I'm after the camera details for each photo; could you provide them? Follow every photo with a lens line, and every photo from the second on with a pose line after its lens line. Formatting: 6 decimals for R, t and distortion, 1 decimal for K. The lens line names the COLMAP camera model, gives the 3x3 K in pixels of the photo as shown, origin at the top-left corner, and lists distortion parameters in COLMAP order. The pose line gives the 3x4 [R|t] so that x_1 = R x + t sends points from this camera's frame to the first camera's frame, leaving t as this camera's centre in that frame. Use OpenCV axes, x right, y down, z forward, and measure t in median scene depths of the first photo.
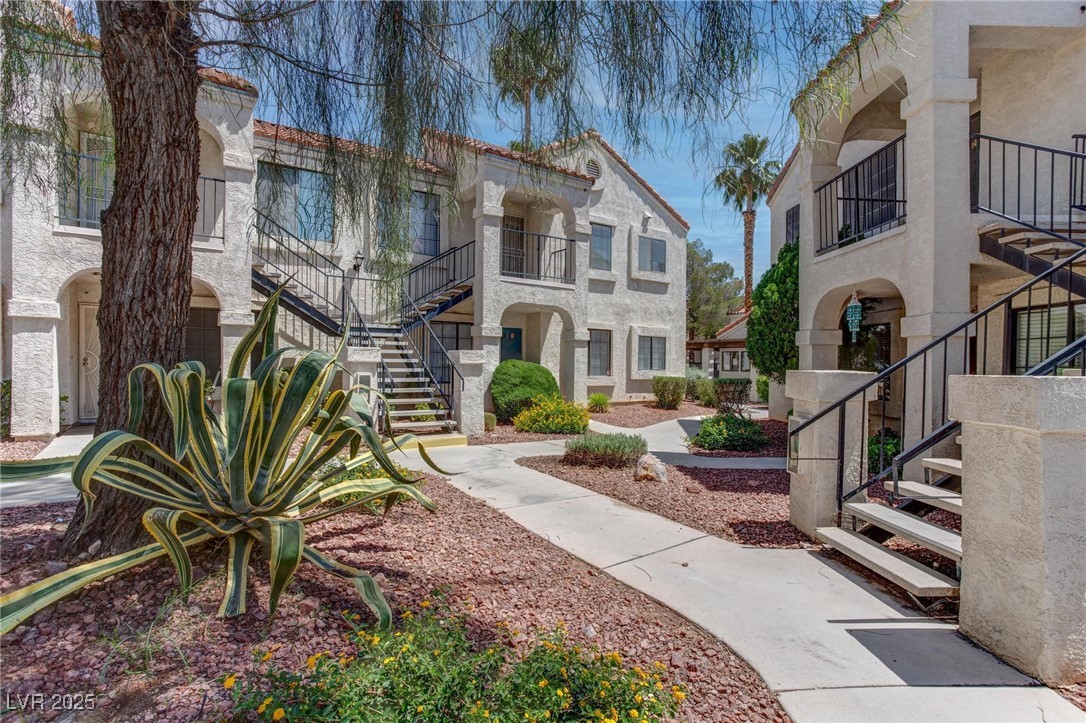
lens RADIAL K [[529.5, 0, 547.0], [0, 529.5, 370.4], [0, 0, 1]] dist [-0.047653, 0.029481]
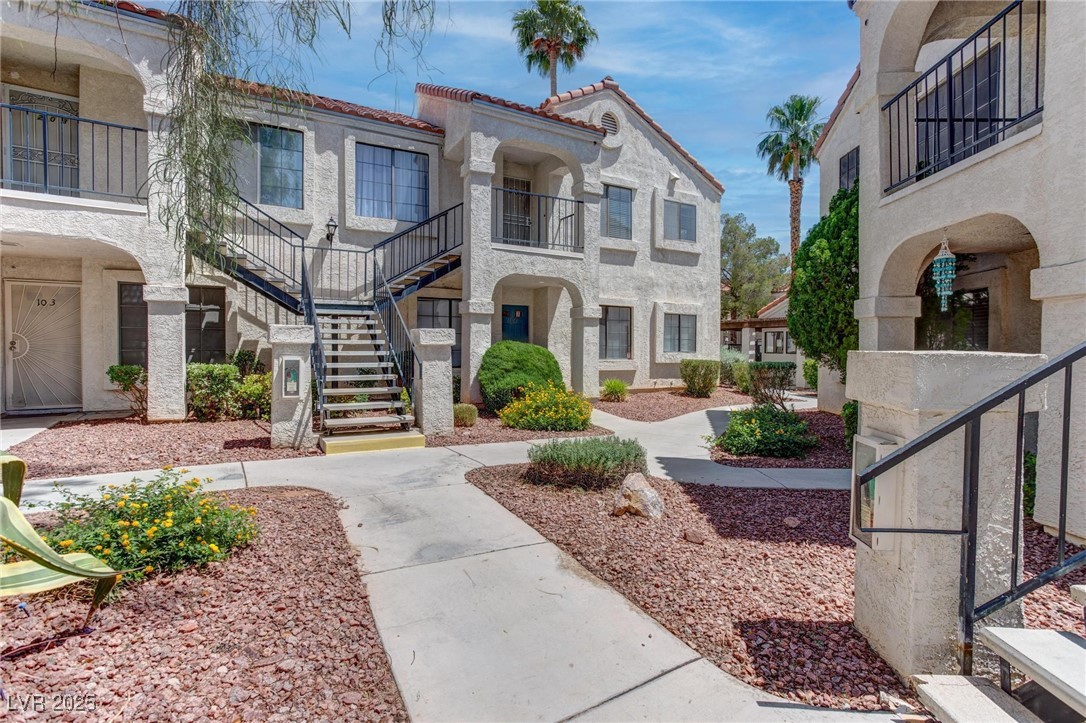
lens RADIAL K [[529.5, 0, 541.3], [0, 529.5, 357.1], [0, 0, 1]] dist [-0.047653, 0.029481]
pose [[0.996187, -0.003077, -0.087191, 0.059136], [0.003689, 0.999970, 0.006857, 0.000457], [0.087167, -0.007152, 0.996168, 0.137724]]
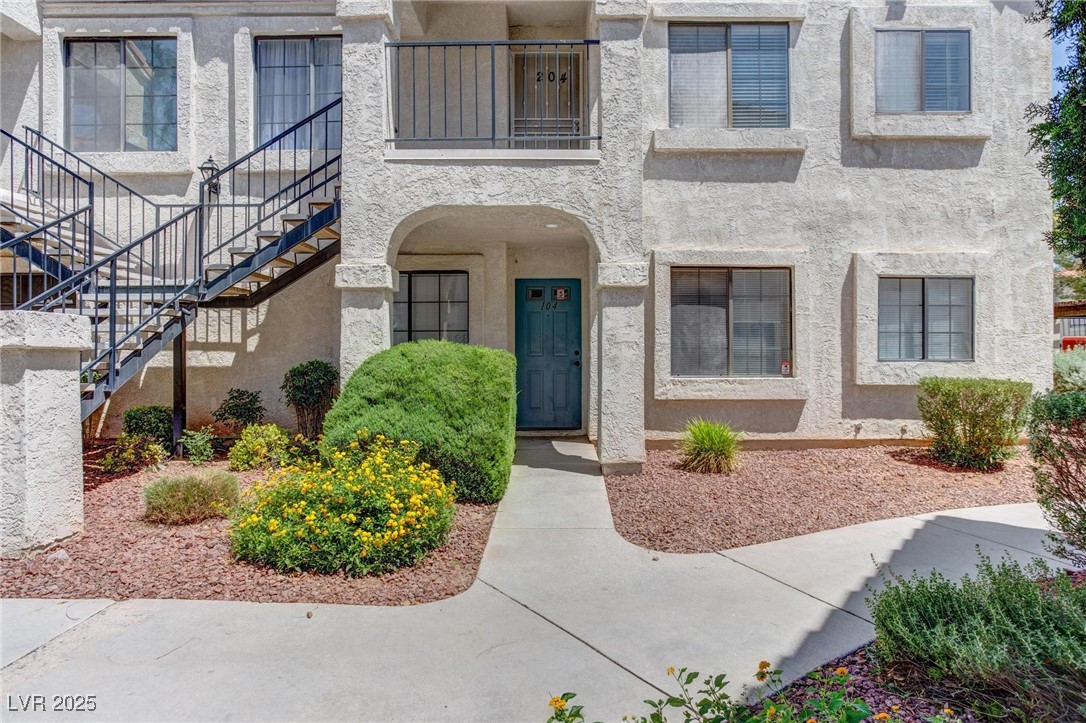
lens RADIAL K [[624.4, 0, 482.0], [0, 624.4, 358.6], [0, 0, 1]] dist [-0.020948, 0.007947]
pose [[0.823275, -0.012141, -0.567513, 0.244900], [0.005690, 0.999898, -0.013136, 0.001873], [0.567614, 0.007585, 0.823260, 0.562671]]
